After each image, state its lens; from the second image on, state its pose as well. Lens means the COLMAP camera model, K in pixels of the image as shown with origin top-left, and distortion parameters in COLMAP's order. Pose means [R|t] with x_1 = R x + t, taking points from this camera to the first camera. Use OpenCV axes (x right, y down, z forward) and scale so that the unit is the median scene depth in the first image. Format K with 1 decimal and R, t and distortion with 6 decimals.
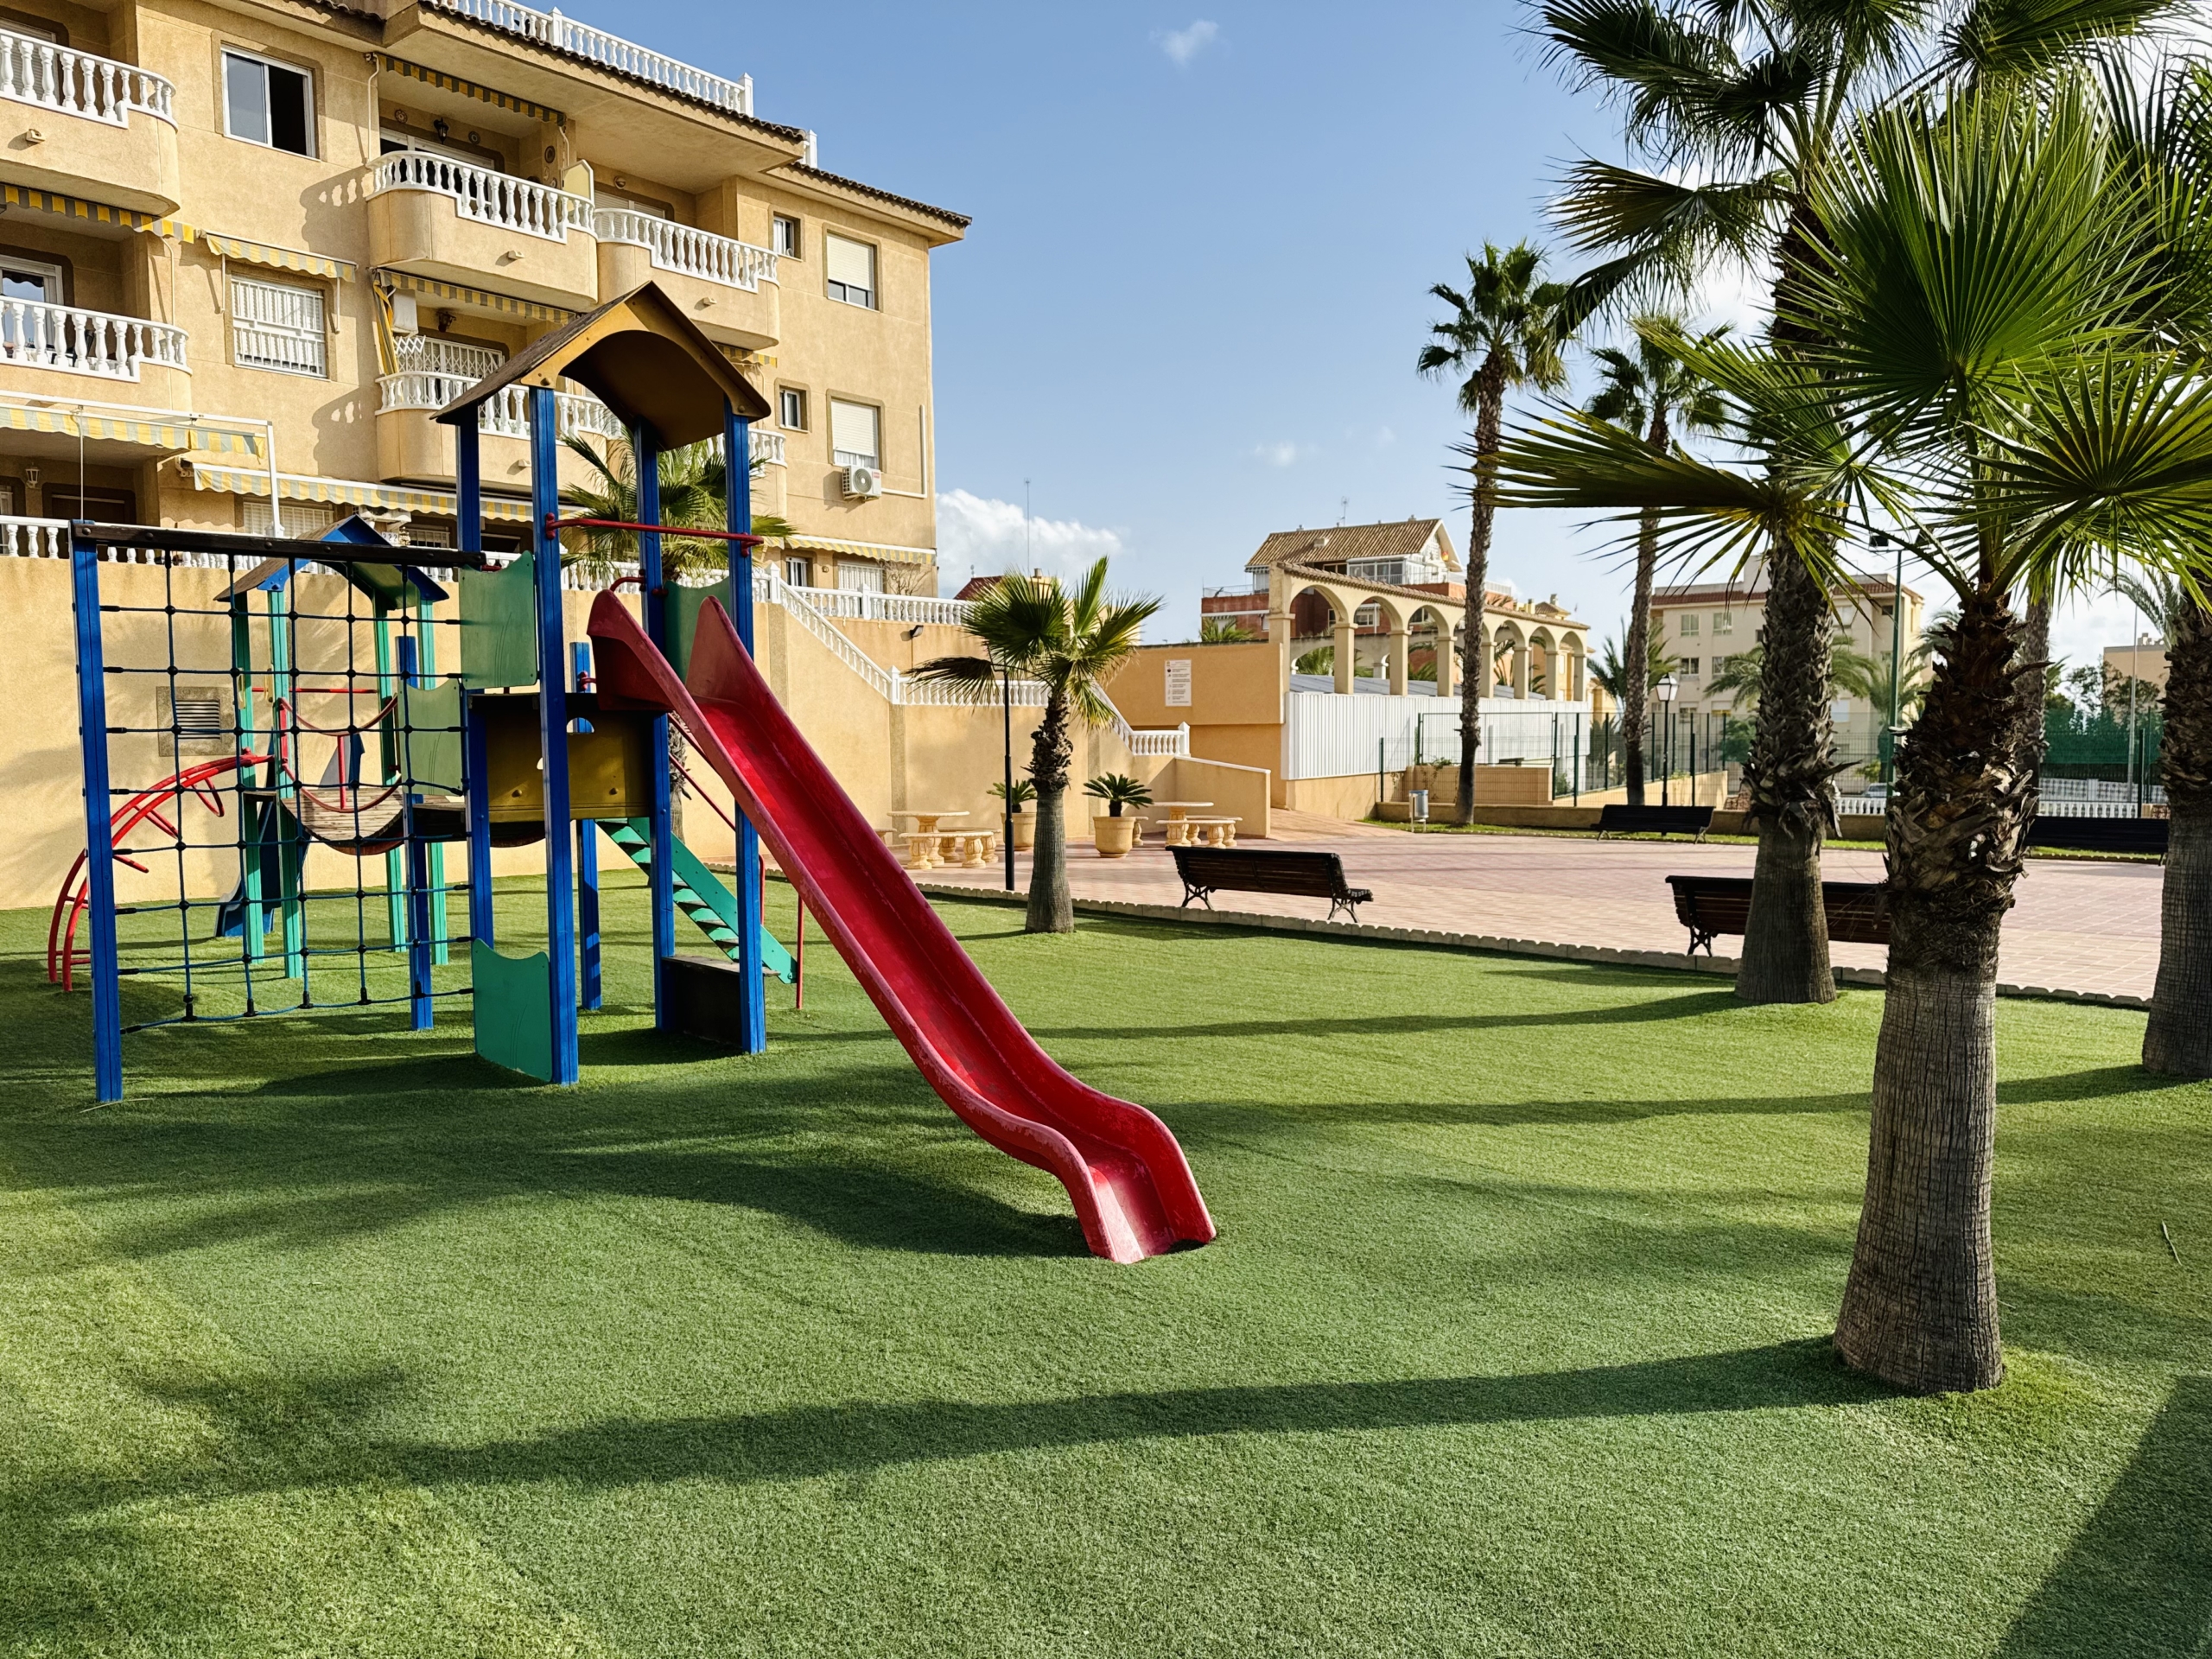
lens RADIAL K [[1564.4, 0, 1113.0], [0, 1564.4, 841.2], [0, 0, 1]] dist [0.056563, -0.062190]
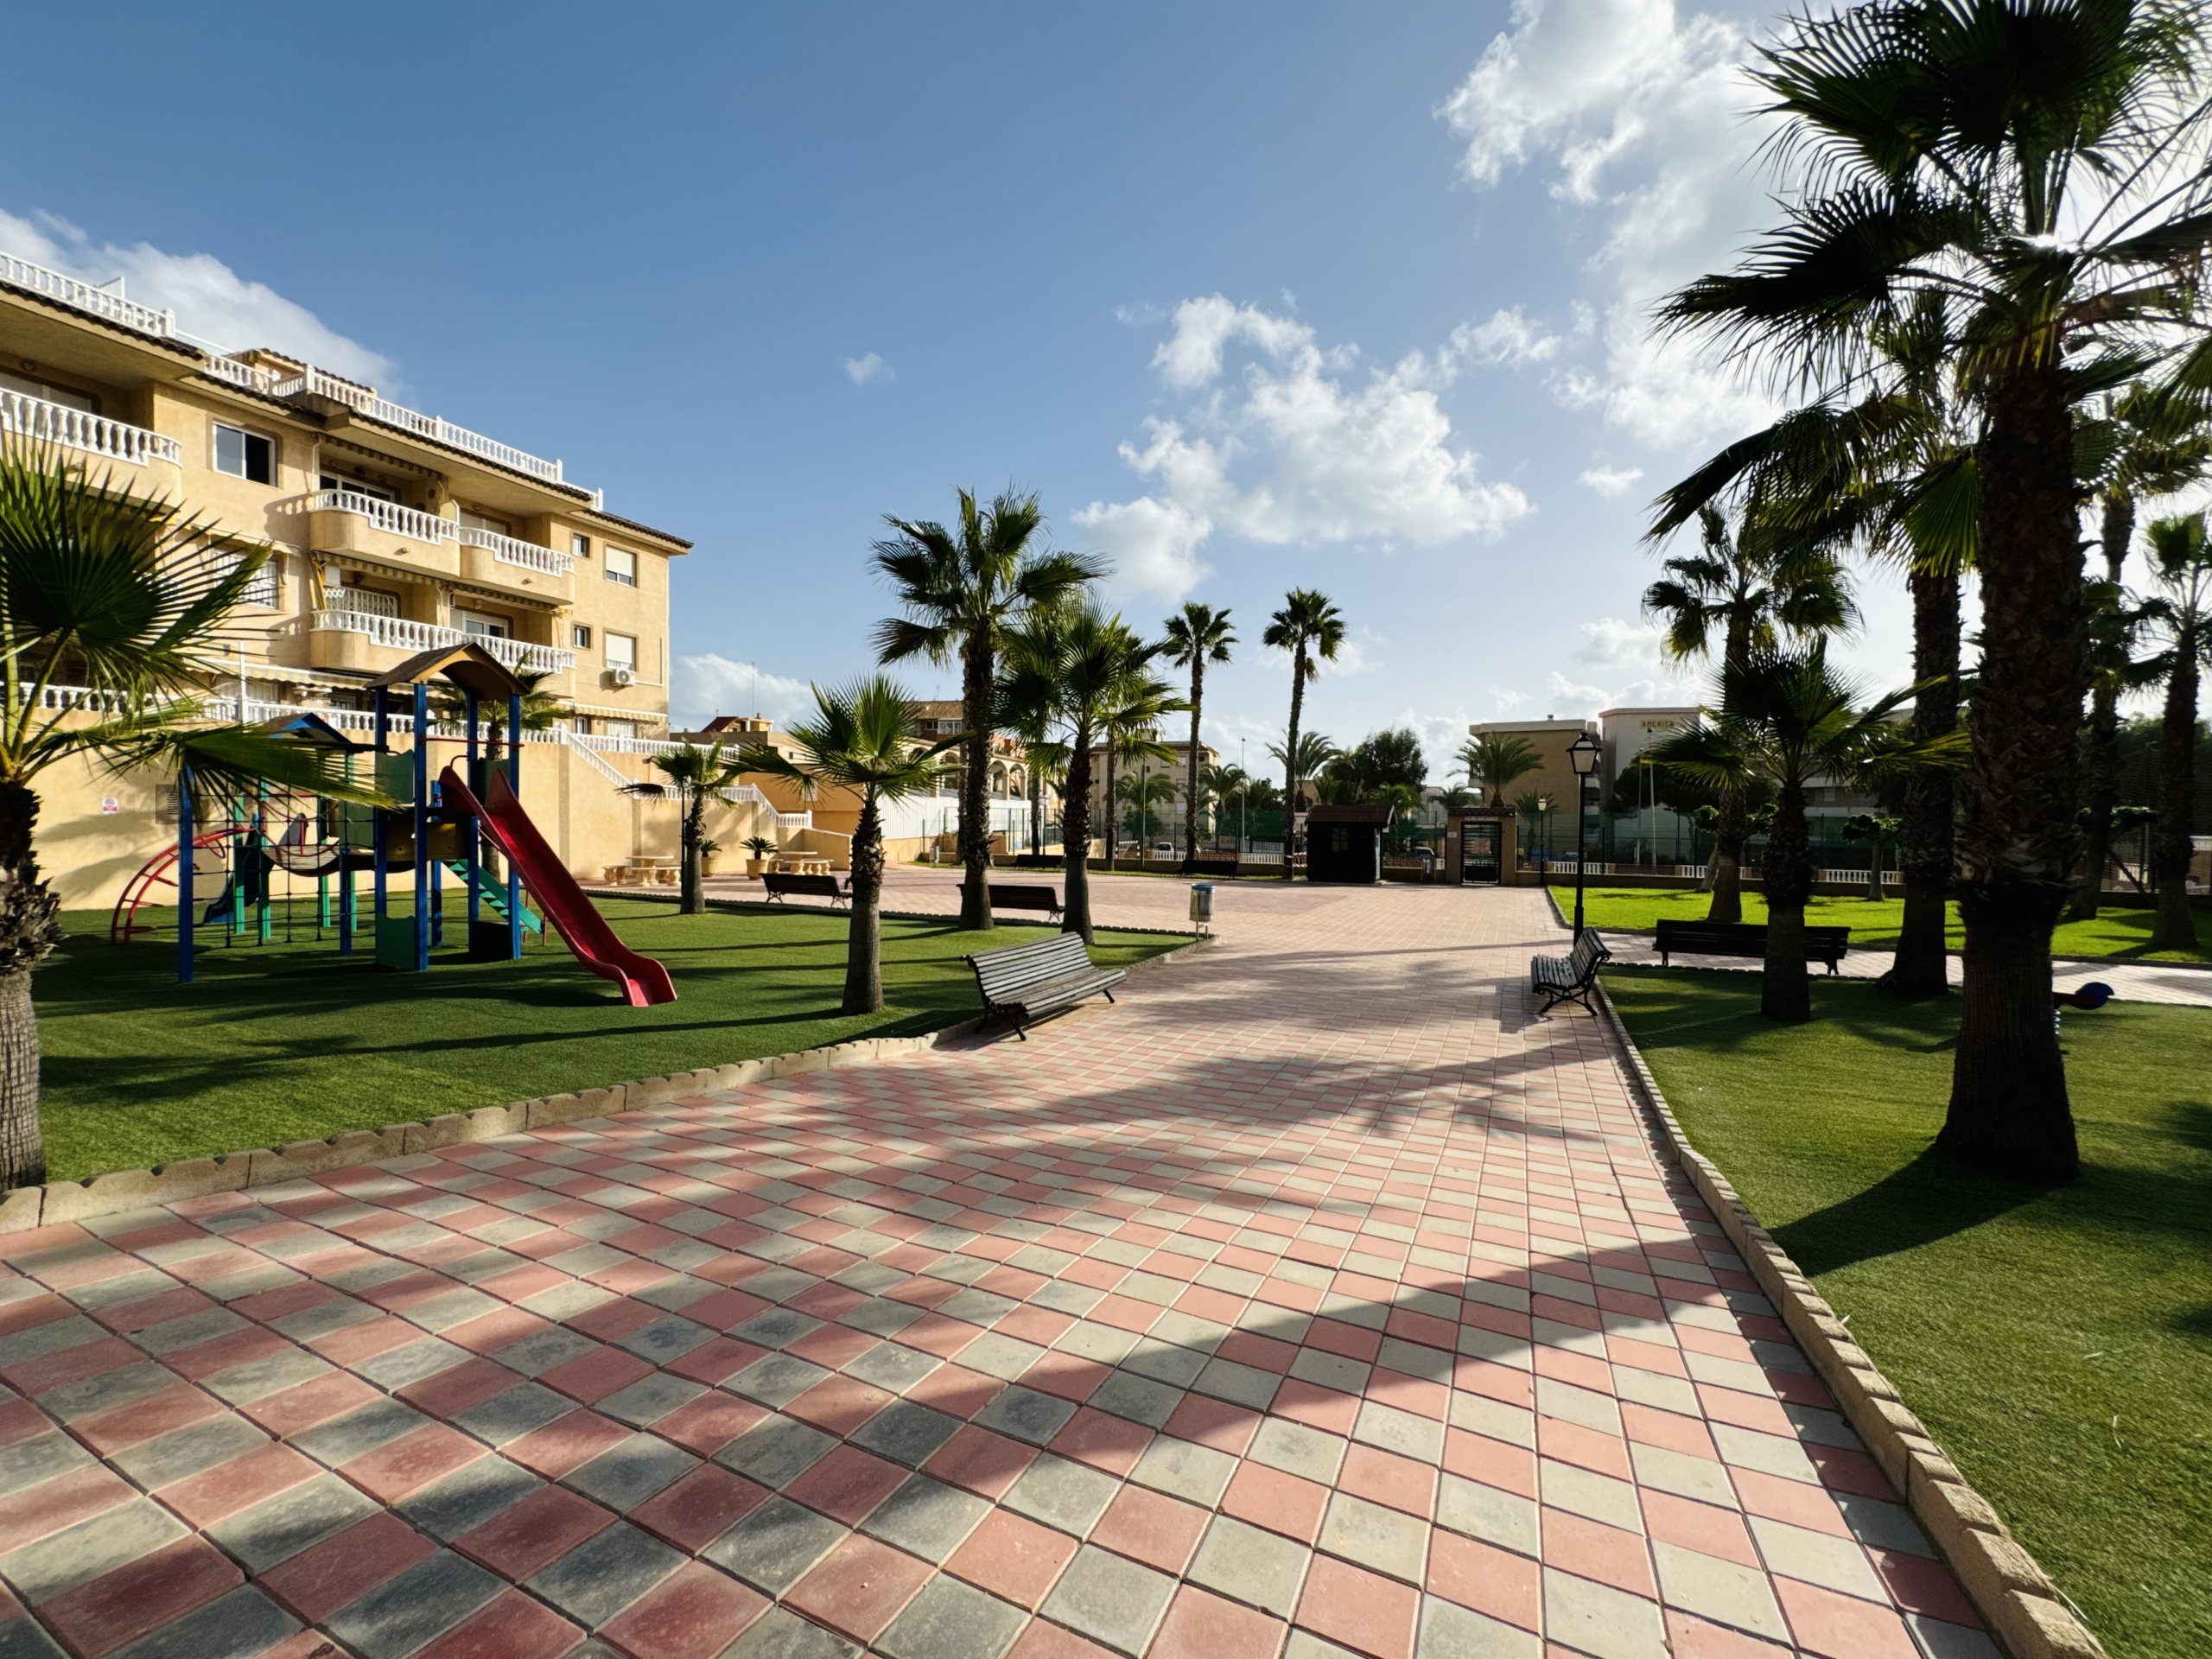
lens RADIAL K [[894.4, 0, 1108.2], [0, 894.4, 830.1], [0, 0, 1]] dist [0.000380, 0.000408]
pose [[0.951042, 0.013854, 0.308751, 0.119999], [0.001120, 0.998834, -0.048269, 0.003960], [-0.309060, 0.046252, 0.949917, -0.335943]]
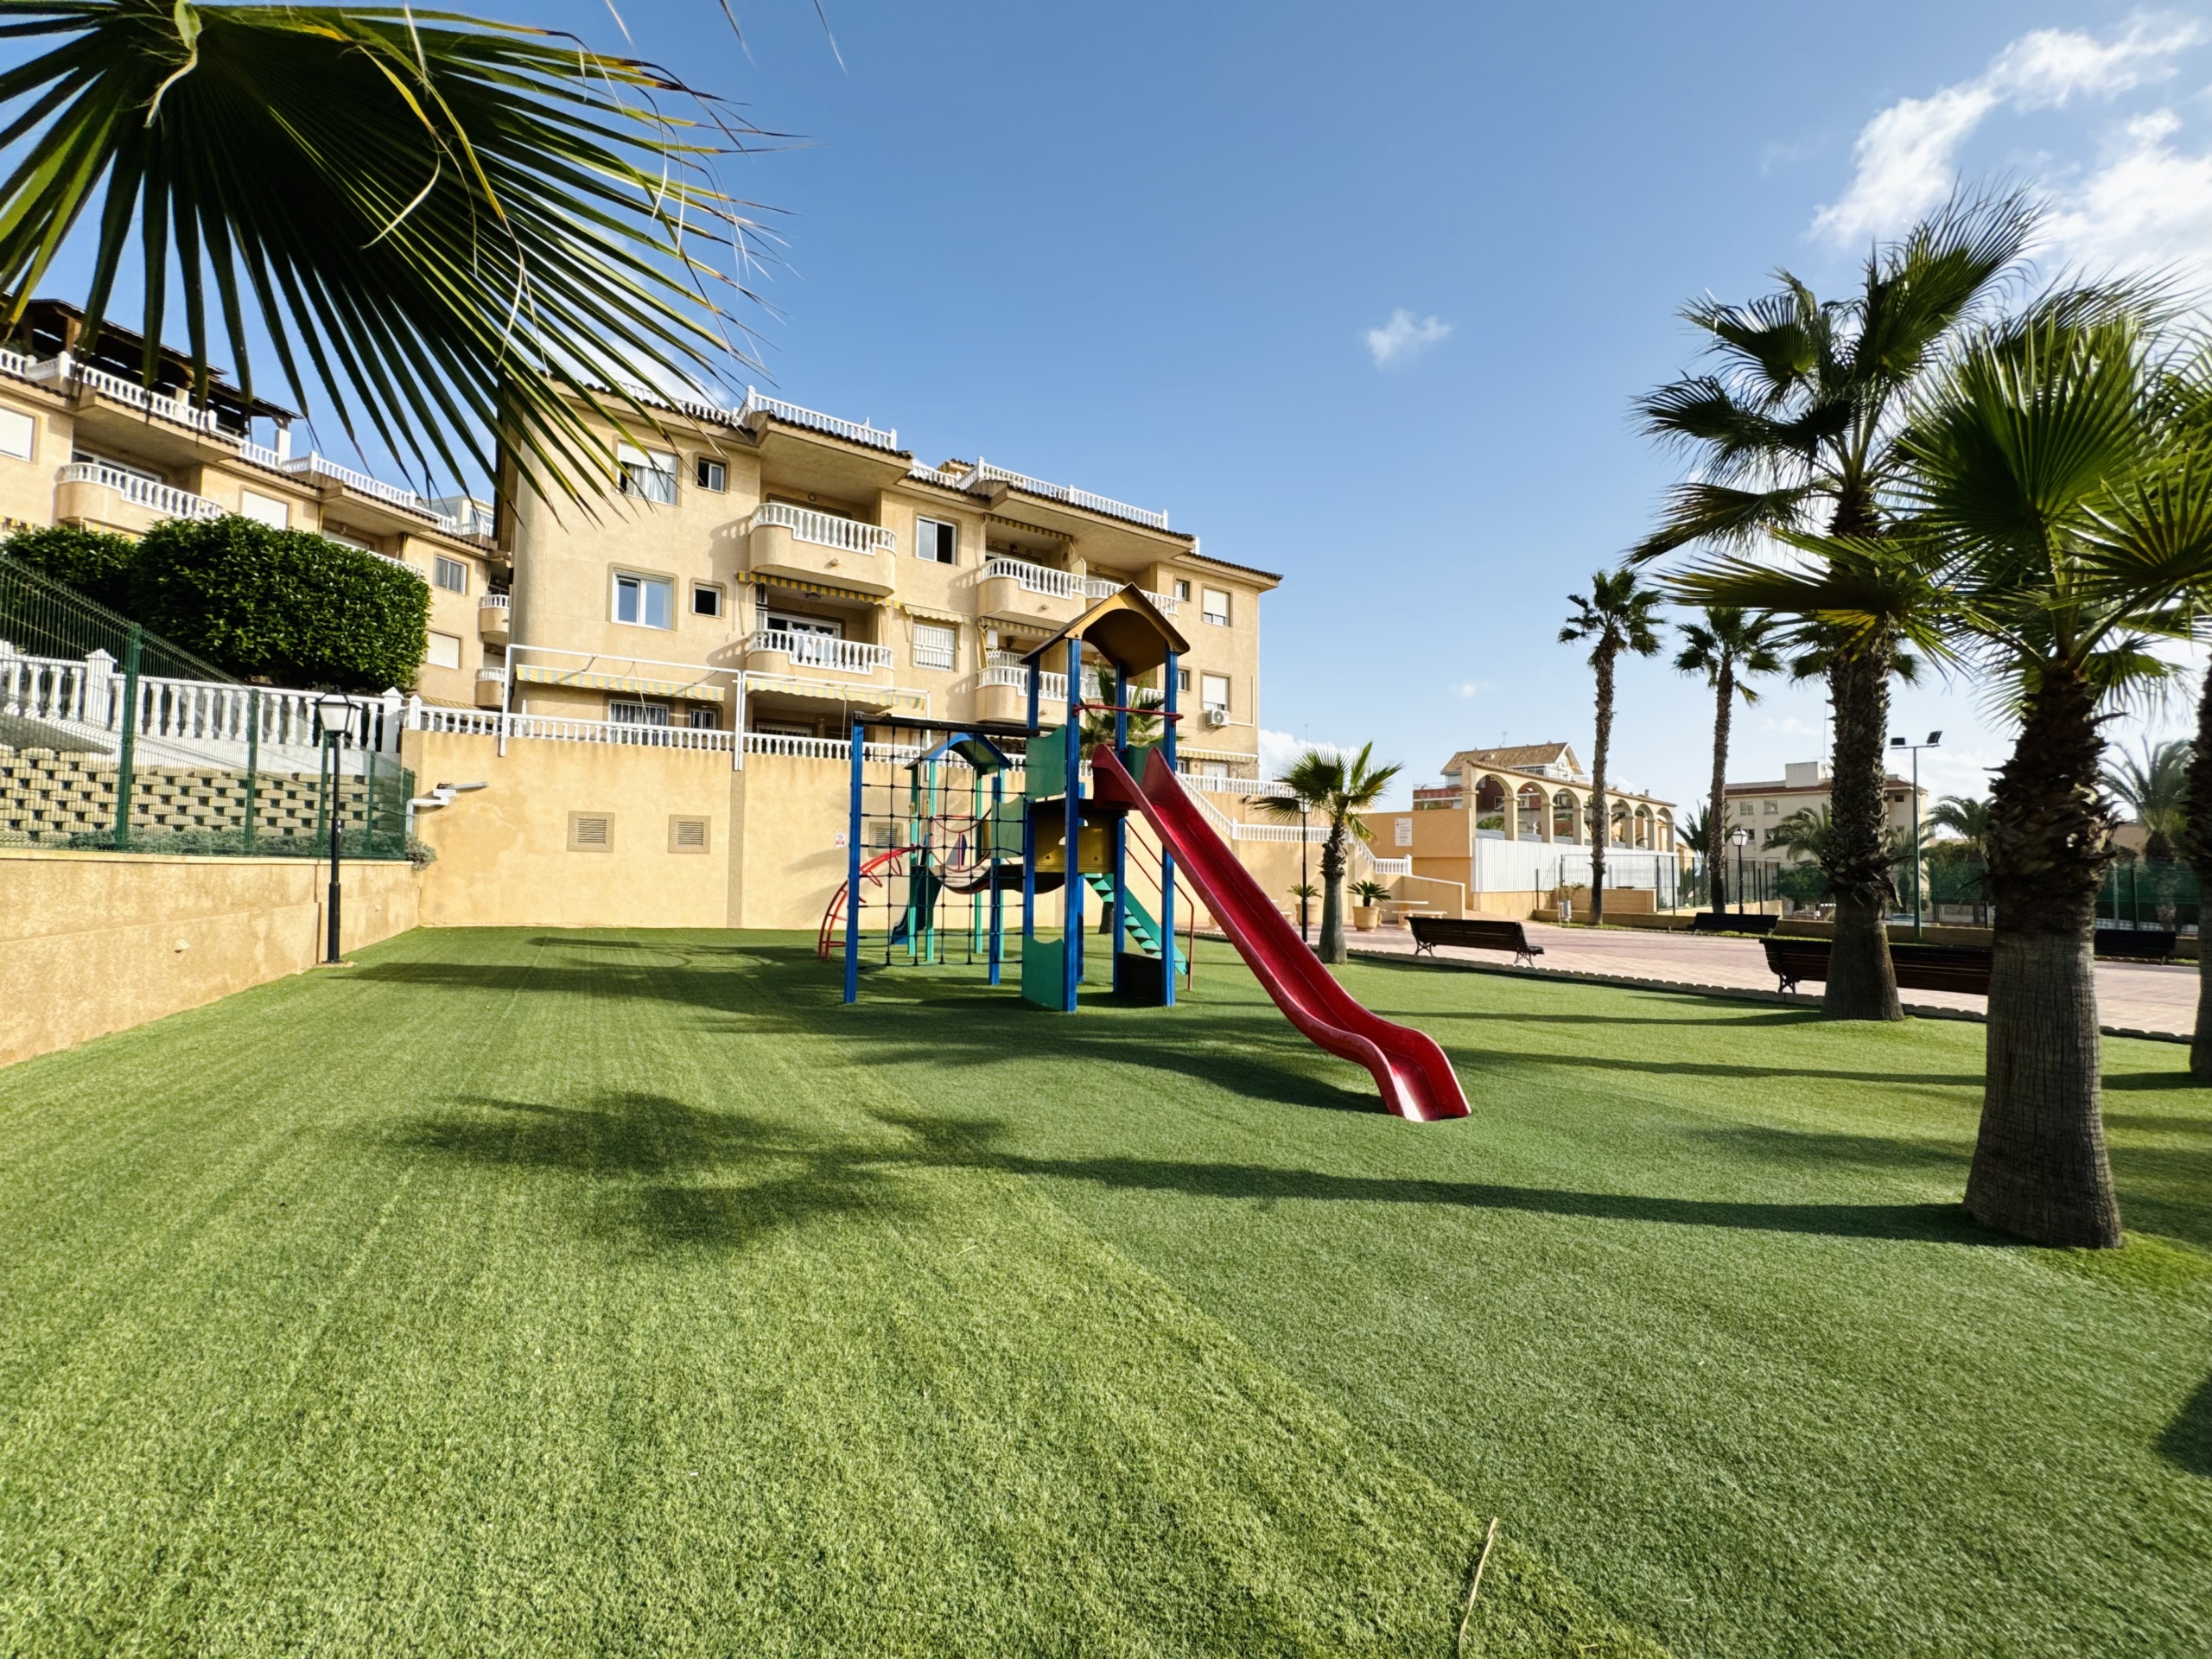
lens RADIAL K [[894.4, 0, 1104.8], [0, 894.4, 829.1], [0, 0, 1]] dist [0.000380, 0.000408]
pose [[0.962977, 0.007128, -0.269489, -0.018150], [-0.038479, 0.993049, -0.111232, 0.031174], [0.266823, 0.117484, 0.956558, 0.002821]]
